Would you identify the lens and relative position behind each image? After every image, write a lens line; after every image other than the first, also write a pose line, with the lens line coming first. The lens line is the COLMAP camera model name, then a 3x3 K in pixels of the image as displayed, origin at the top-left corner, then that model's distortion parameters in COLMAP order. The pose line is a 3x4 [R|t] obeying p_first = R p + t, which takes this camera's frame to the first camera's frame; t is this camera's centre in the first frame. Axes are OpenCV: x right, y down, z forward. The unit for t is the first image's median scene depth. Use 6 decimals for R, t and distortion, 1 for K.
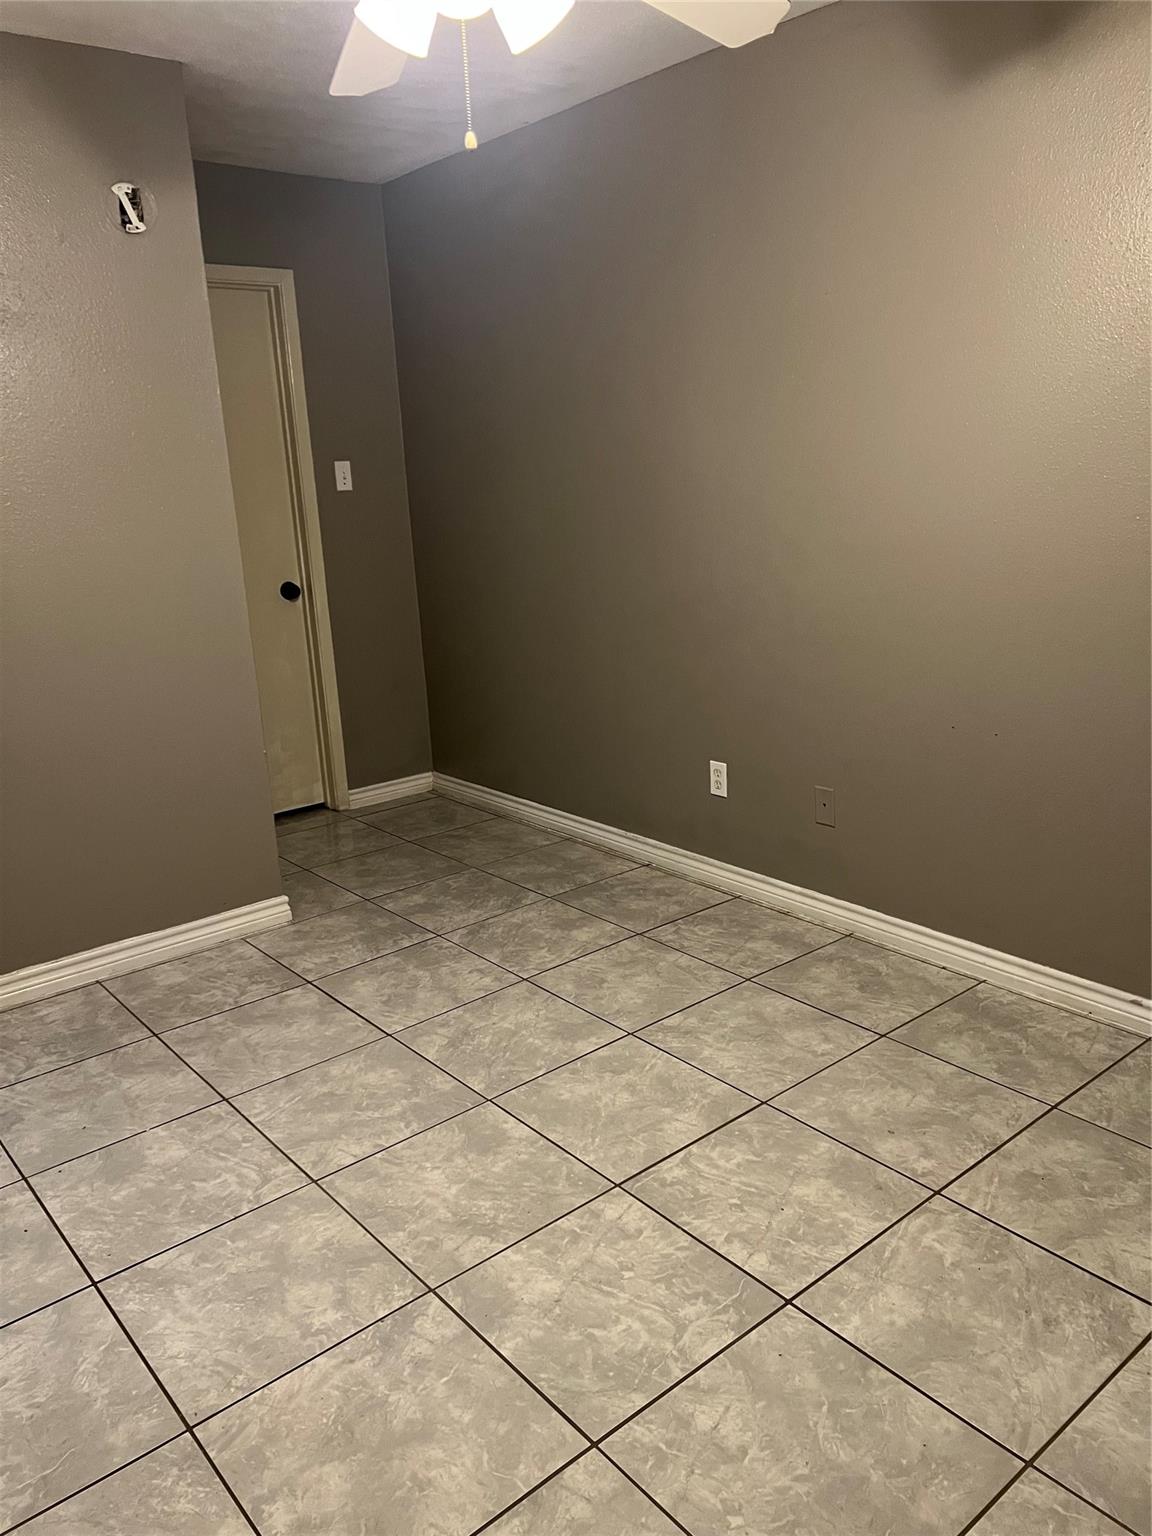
lens RADIAL K [[1154.8, 0, 578.6], [0, 1154.8, 767.9], [0, 0, 1]] dist [0.047207, -0.051063]
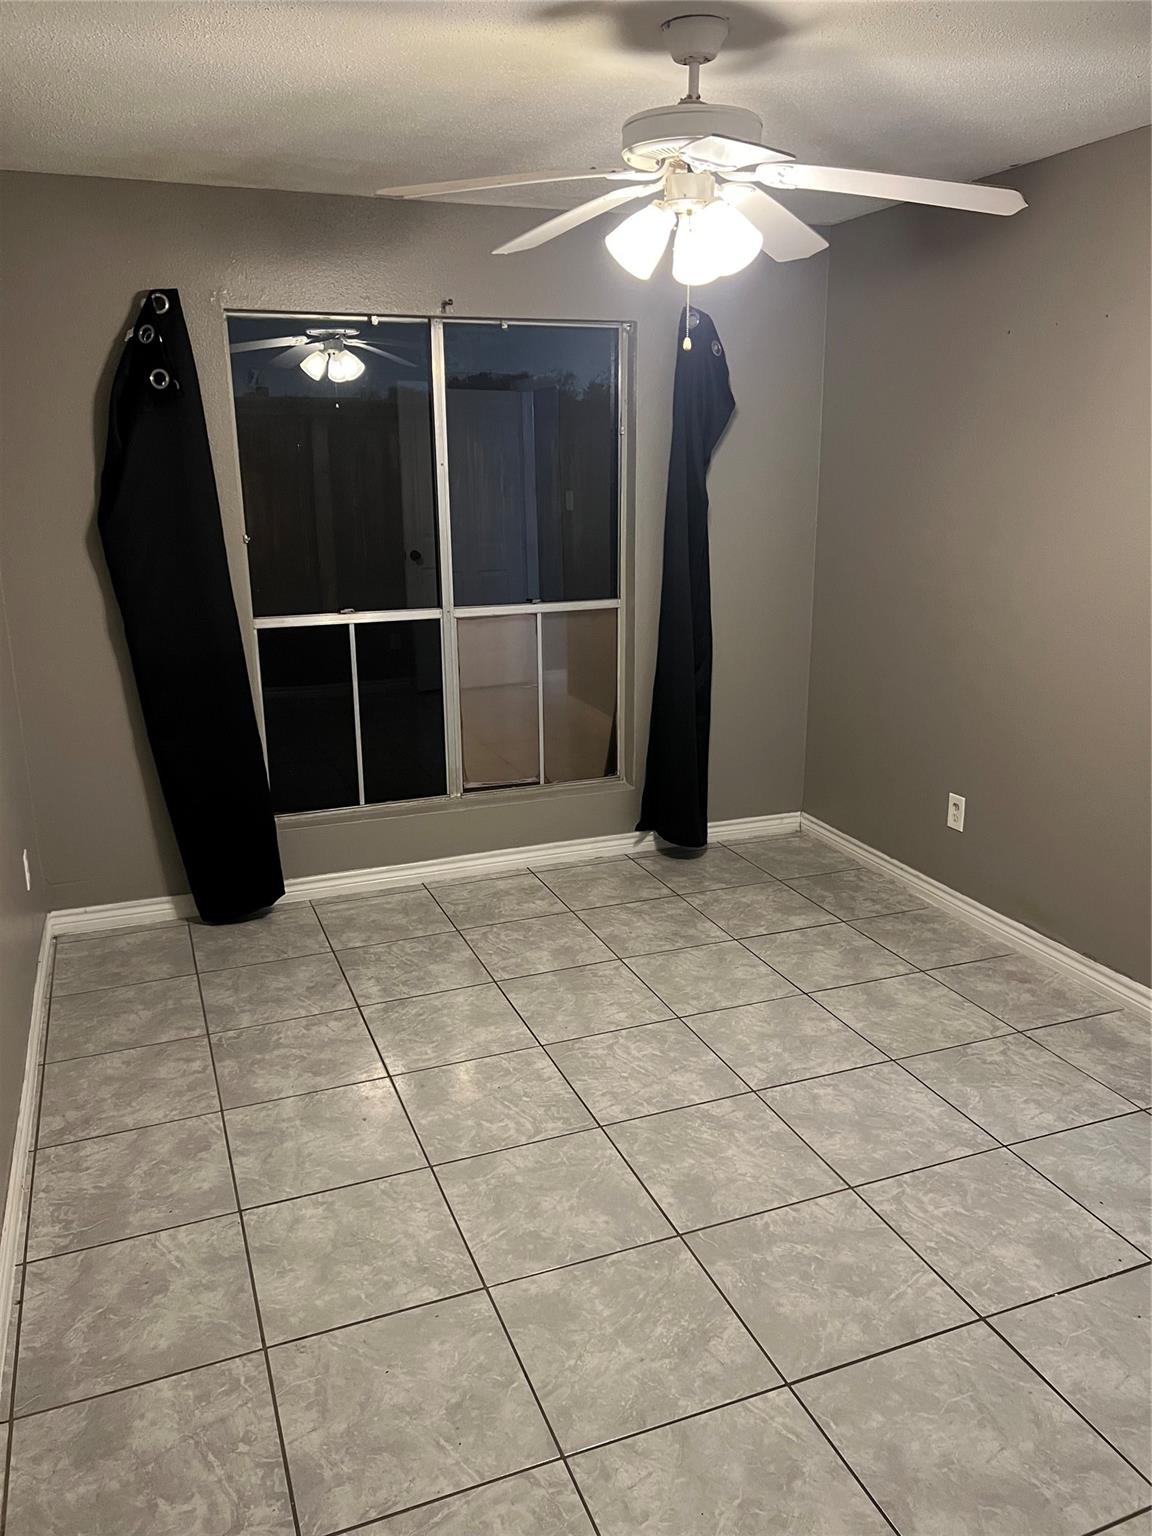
lens RADIAL K [[1154.8, 0, 576.3], [0, 1154.8, 768.7], [0, 0, 1]] dist [0.047207, -0.051063]
pose [[-0.948009, -0.035981, 0.316204, -0.303341], [0.129156, 0.864587, 0.485601, -0.550194], [-0.290858, 0.501194, -0.814988, 1.717914]]
